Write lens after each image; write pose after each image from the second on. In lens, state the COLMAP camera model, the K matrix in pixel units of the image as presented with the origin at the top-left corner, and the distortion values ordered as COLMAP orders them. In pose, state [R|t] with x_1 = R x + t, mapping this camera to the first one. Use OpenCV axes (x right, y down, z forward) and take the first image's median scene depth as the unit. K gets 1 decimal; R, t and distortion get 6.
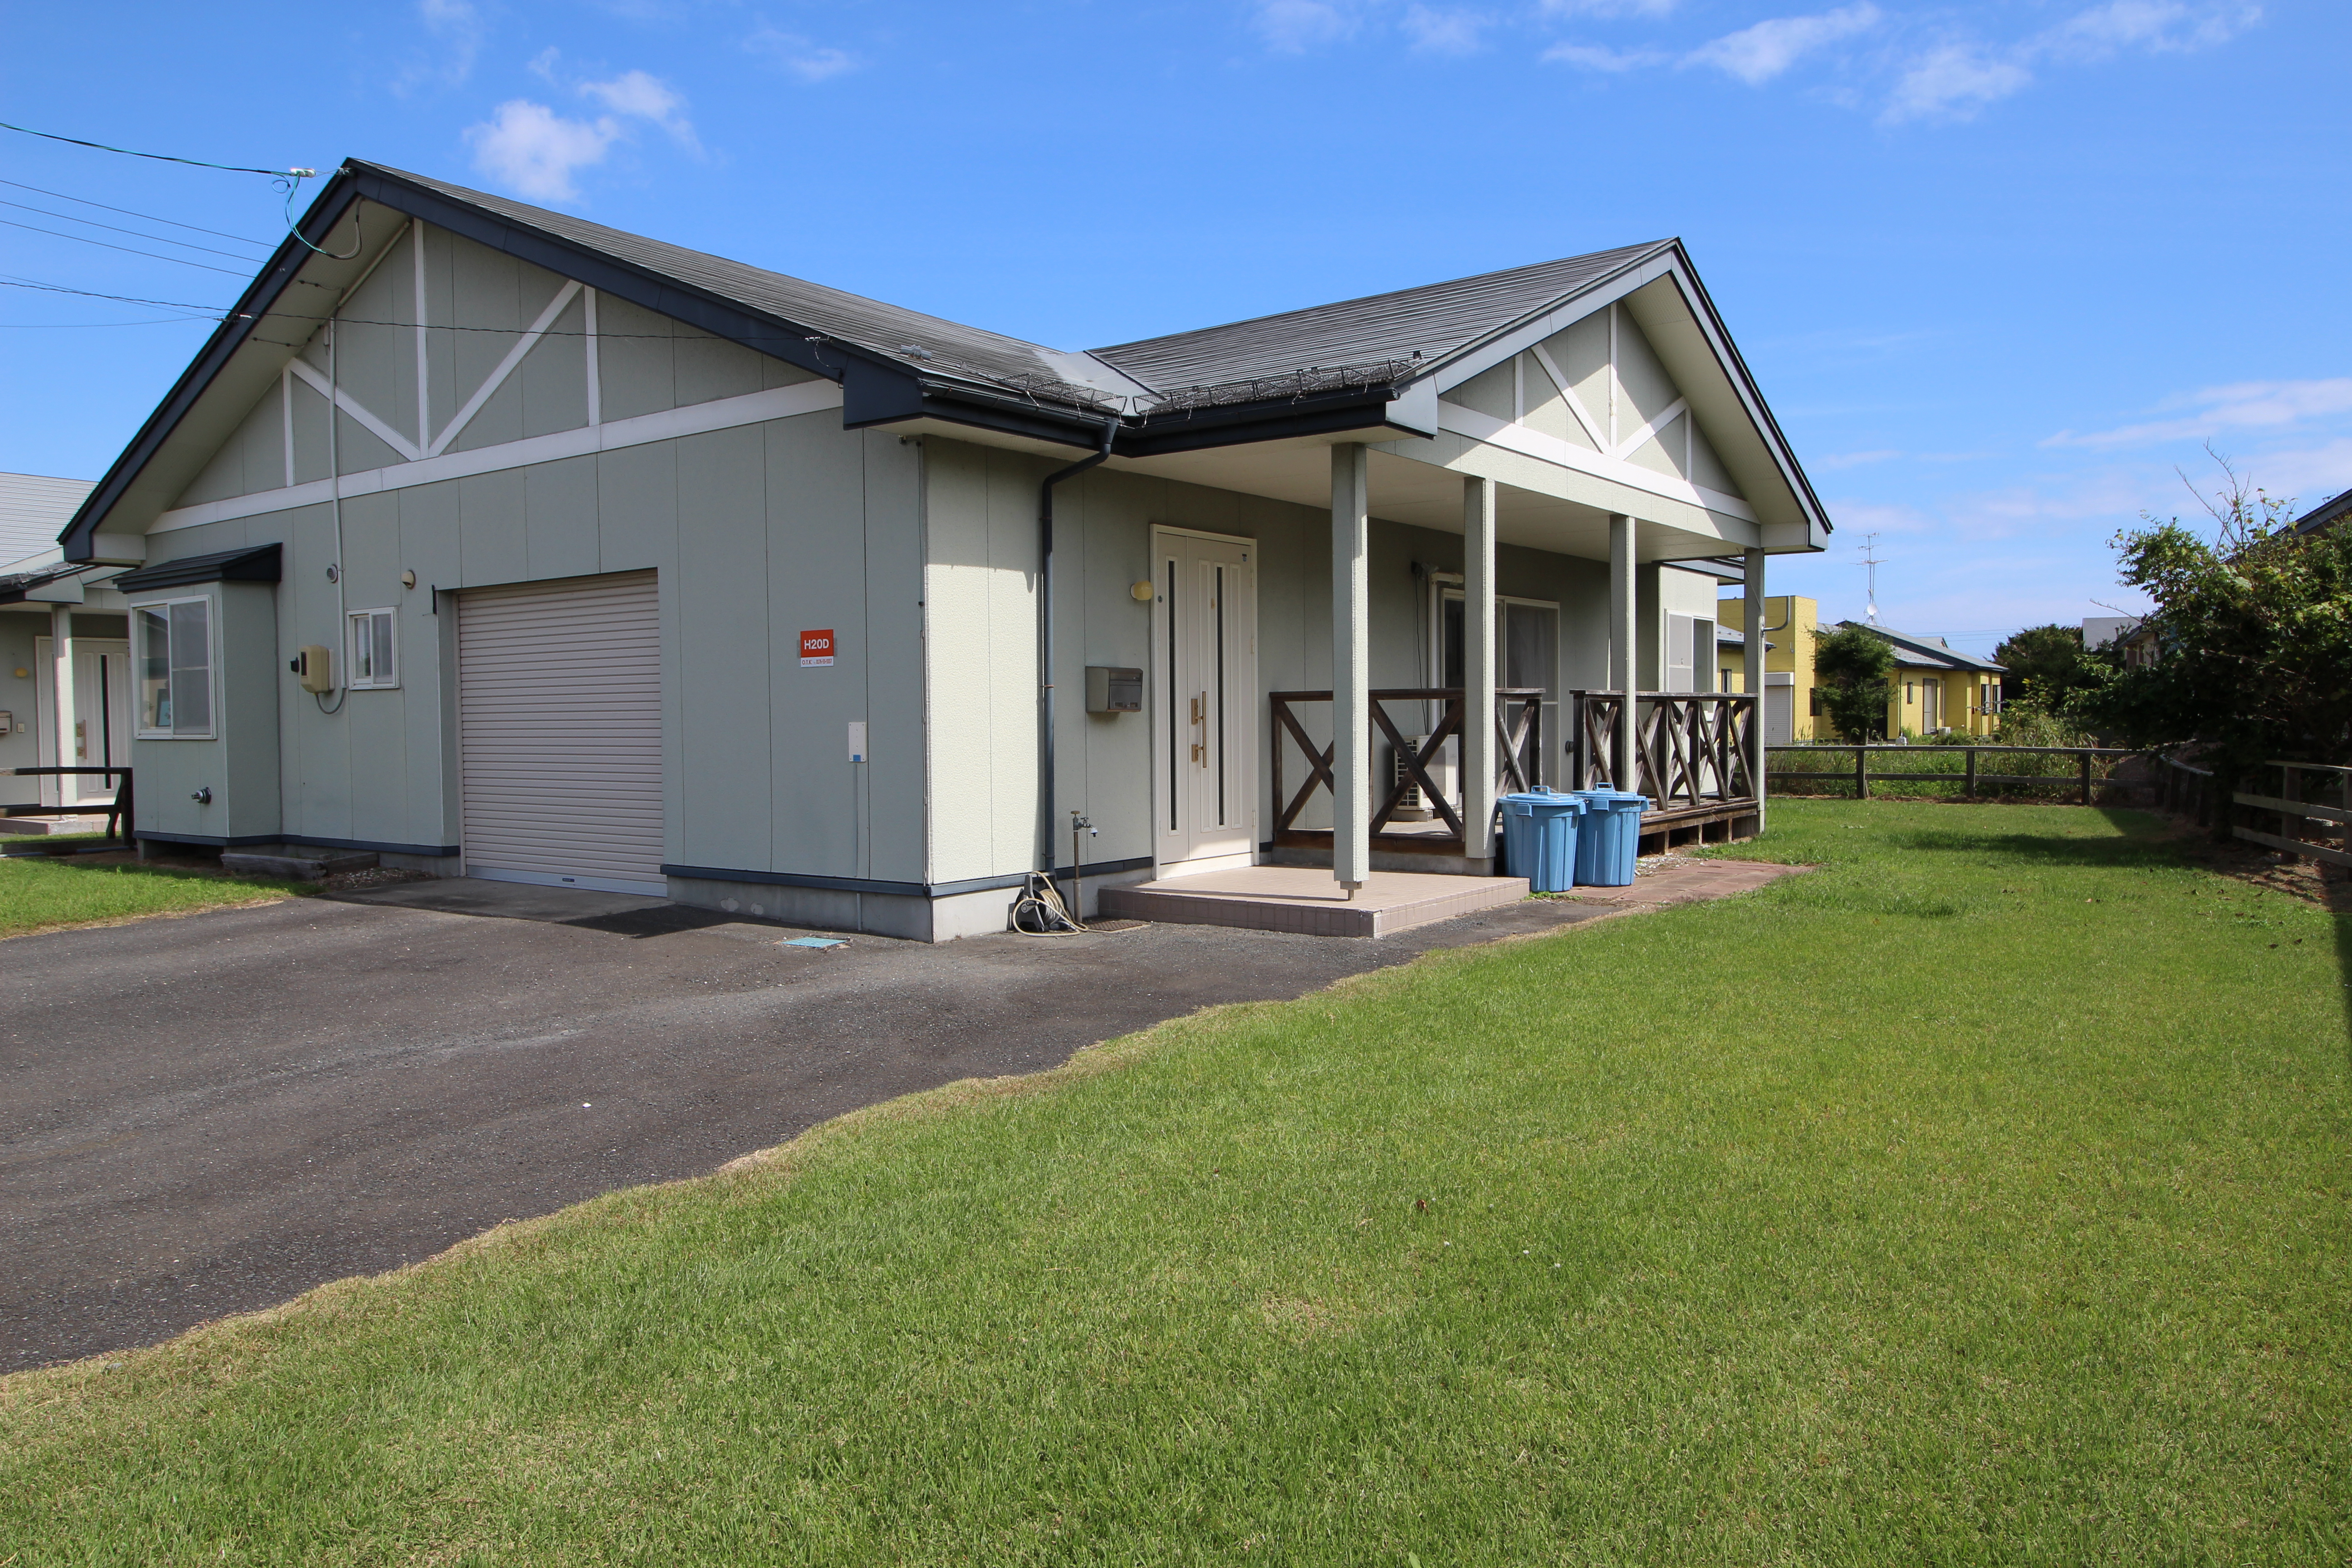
lens RADIAL K [[1573.9, 0, 1177.0], [0, 1573.9, 774.4], [0, 0, 1]] dist [0.011249, -0.010780]
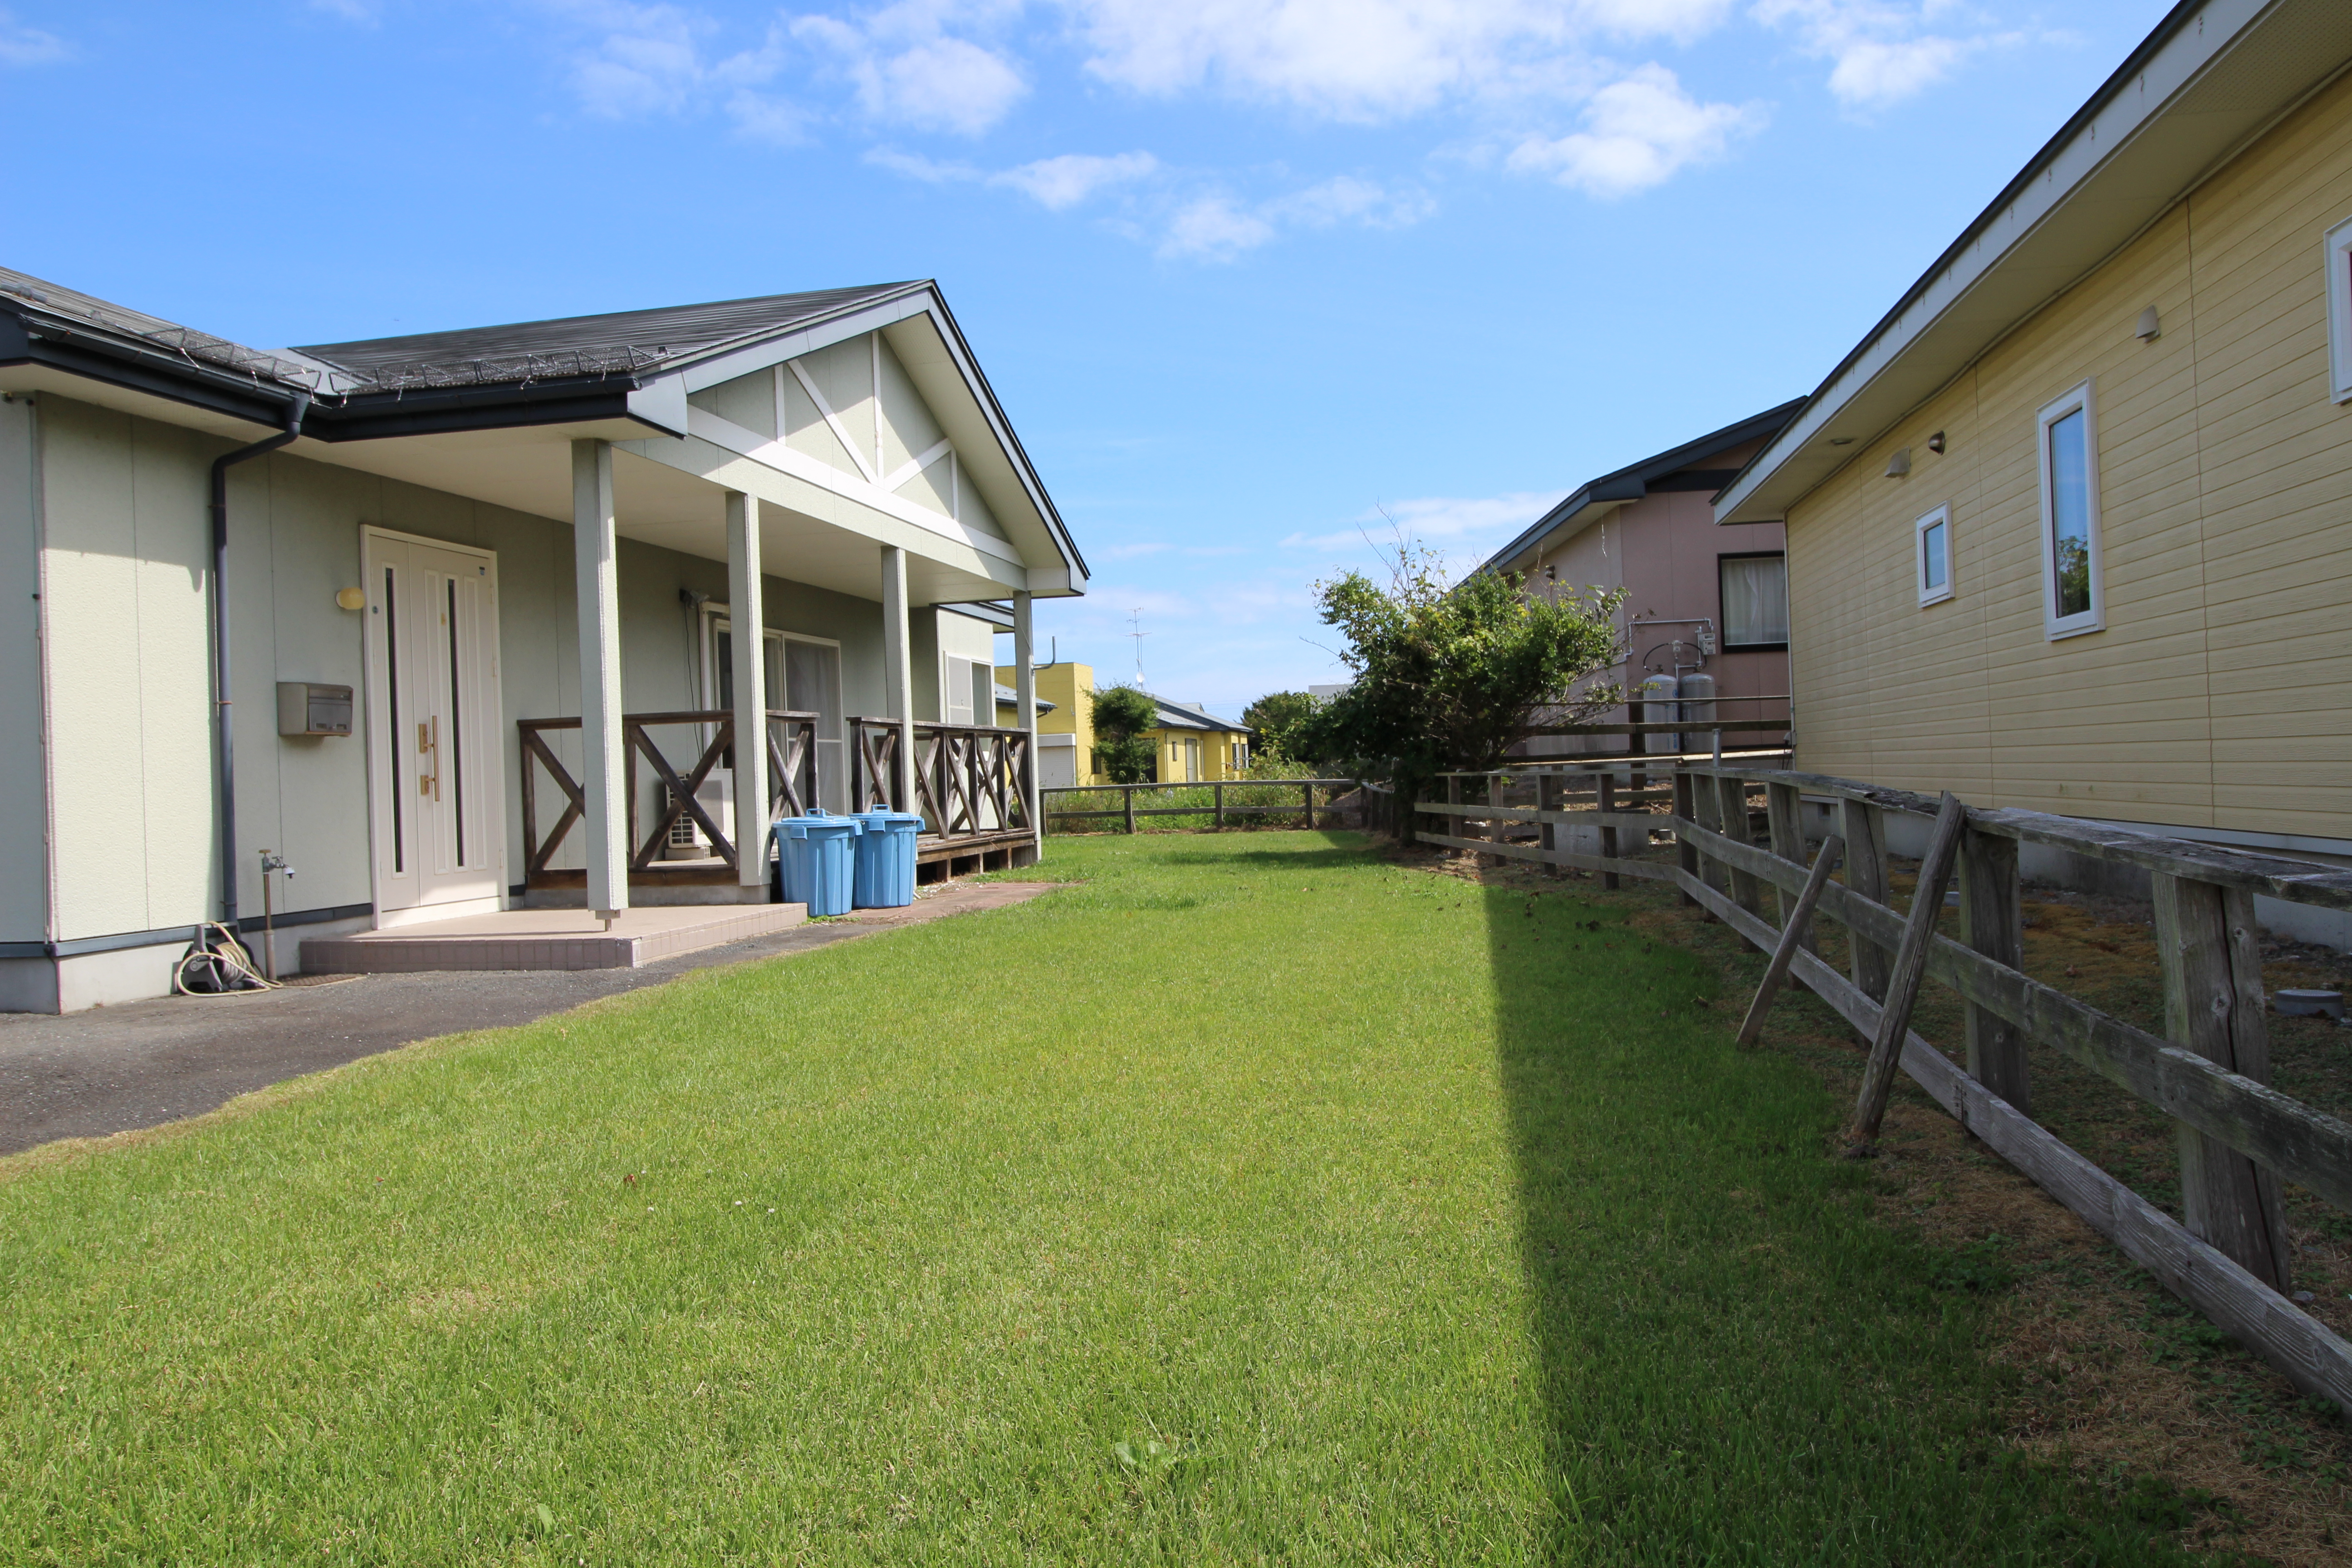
lens RADIAL K [[1573.9, 0, 1170.3], [0, 1573.9, 770.2], [0, 0, 1]] dist [0.011249, -0.010780]
pose [[0.909235, -0.021970, 0.415704, 0.026620], [0.042865, 0.998239, -0.040998, 0.035821], [-0.414071, 0.055096, 0.908576, 0.017674]]
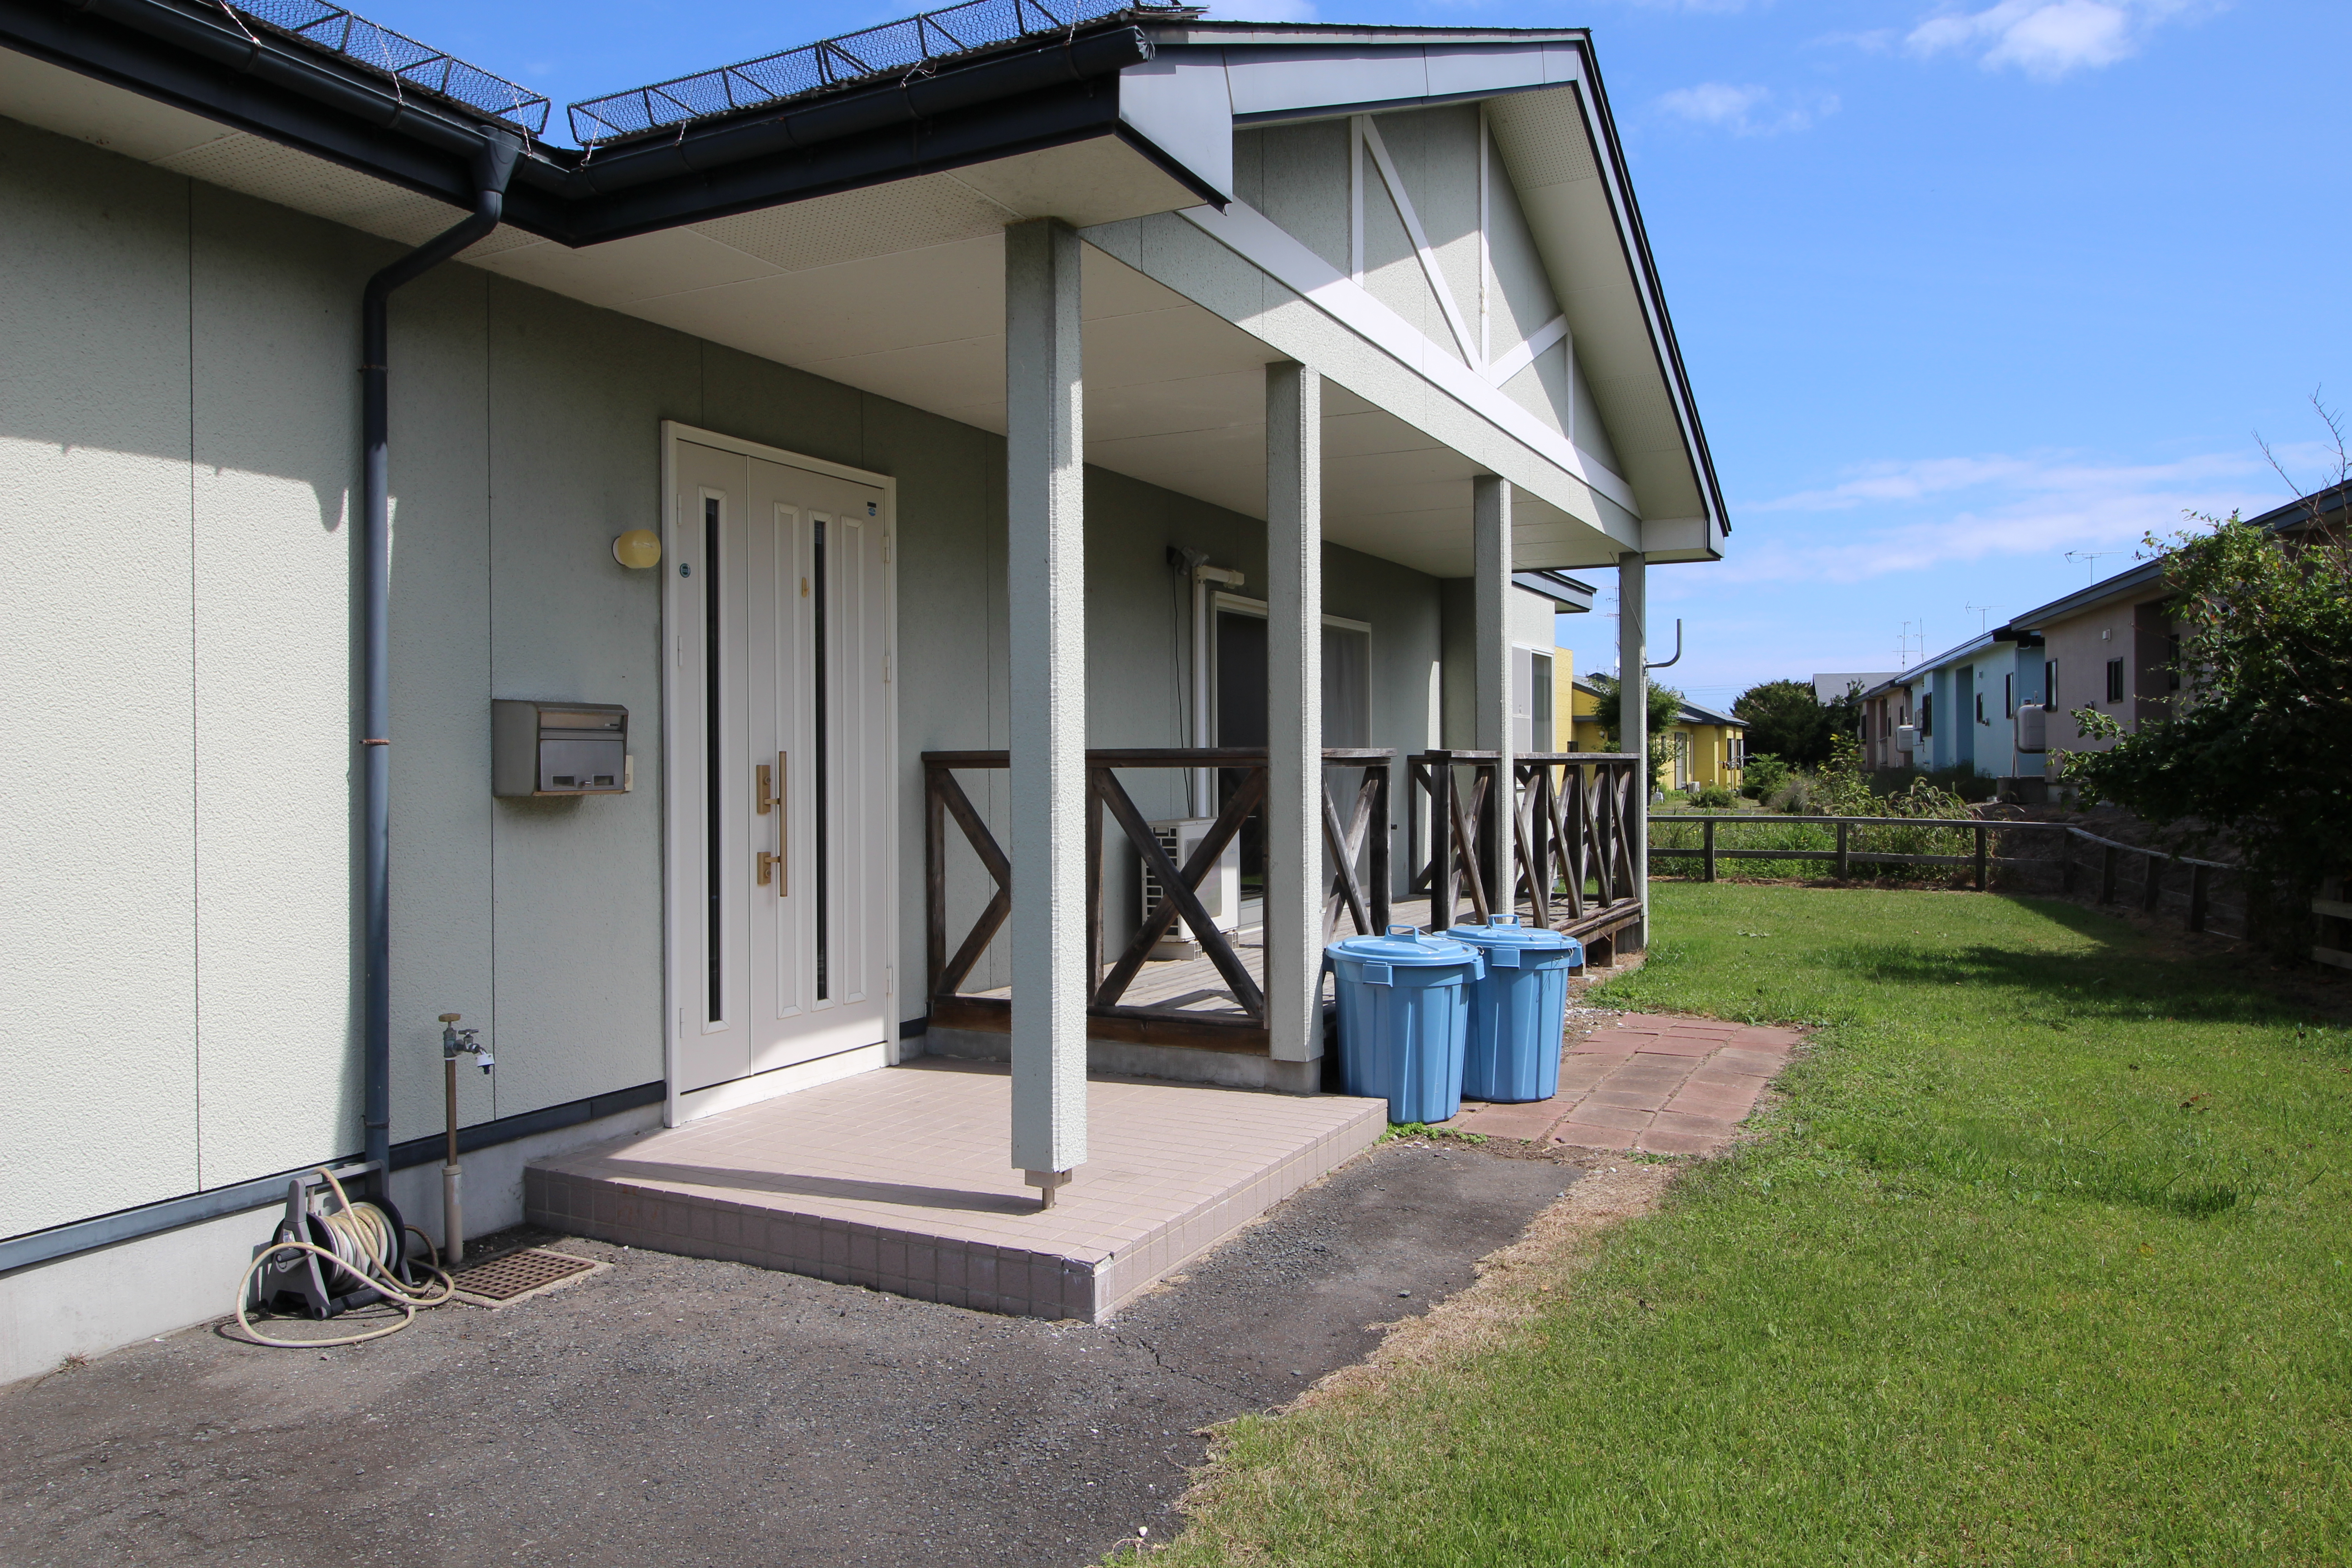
lens RADIAL K [[1573.9, 0, 1189.3], [0, 1573.9, 770.2], [0, 0, 1]] dist [0.011249, -0.010780]
pose [[0.985890, 0.002912, 0.167371, 0.069457], [0.002723, 0.999437, -0.033430, -0.031333], [-0.167374, 0.033414, 0.985327, 0.503220]]
